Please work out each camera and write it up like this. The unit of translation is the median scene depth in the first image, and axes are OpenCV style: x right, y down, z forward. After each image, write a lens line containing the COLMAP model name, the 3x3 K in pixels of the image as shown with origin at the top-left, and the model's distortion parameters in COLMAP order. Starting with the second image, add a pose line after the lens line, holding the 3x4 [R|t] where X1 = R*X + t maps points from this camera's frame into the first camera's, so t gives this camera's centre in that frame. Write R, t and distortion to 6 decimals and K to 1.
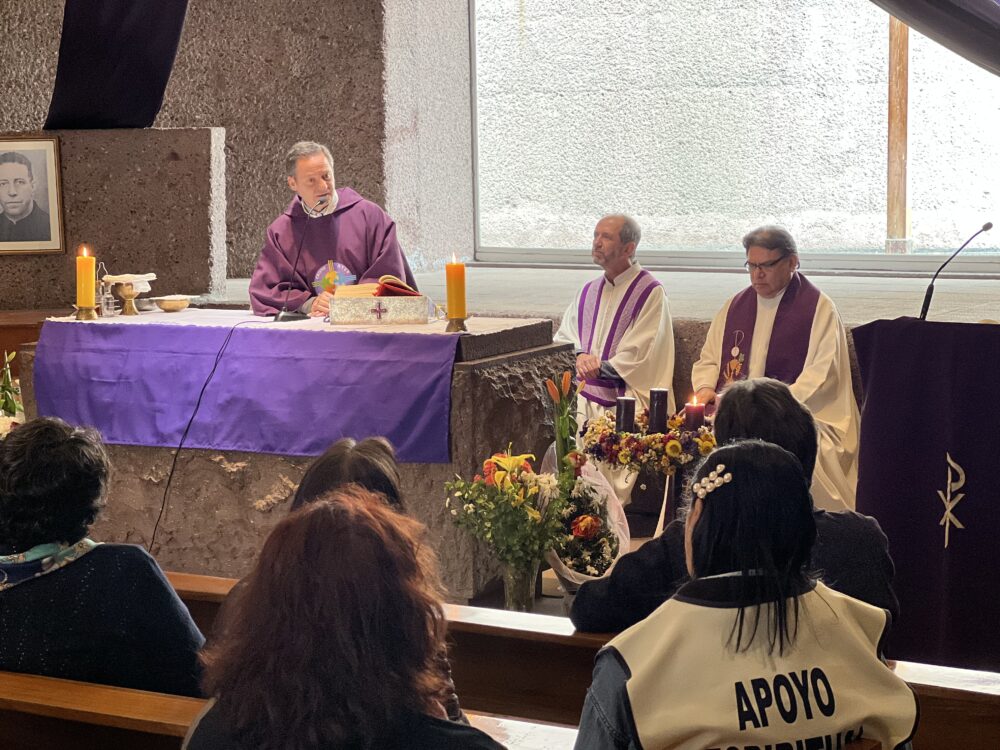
lens RADIAL K [[2215.0, 0, 500.6], [0, 2215.0, 373.6], [0, 0, 1]] dist [0.126067, 0.000000]
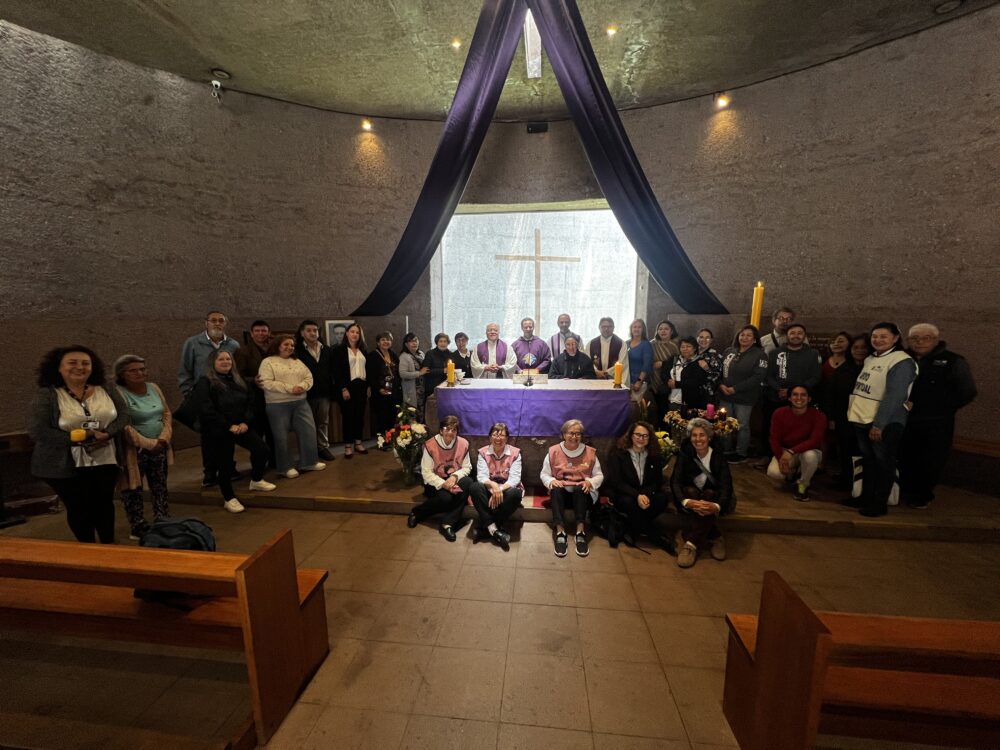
lens RADIAL K [[402.7, 0, 492.7], [0, 402.7, 372.9], [0, 0, 1]] dist [0.000746, -0.000044]
pose [[0.907780, -0.051202, 0.416310, -0.263862], [0.040272, 0.998576, 0.035000, -0.043363], [-0.417509, -0.015007, 0.908549, 0.413073]]
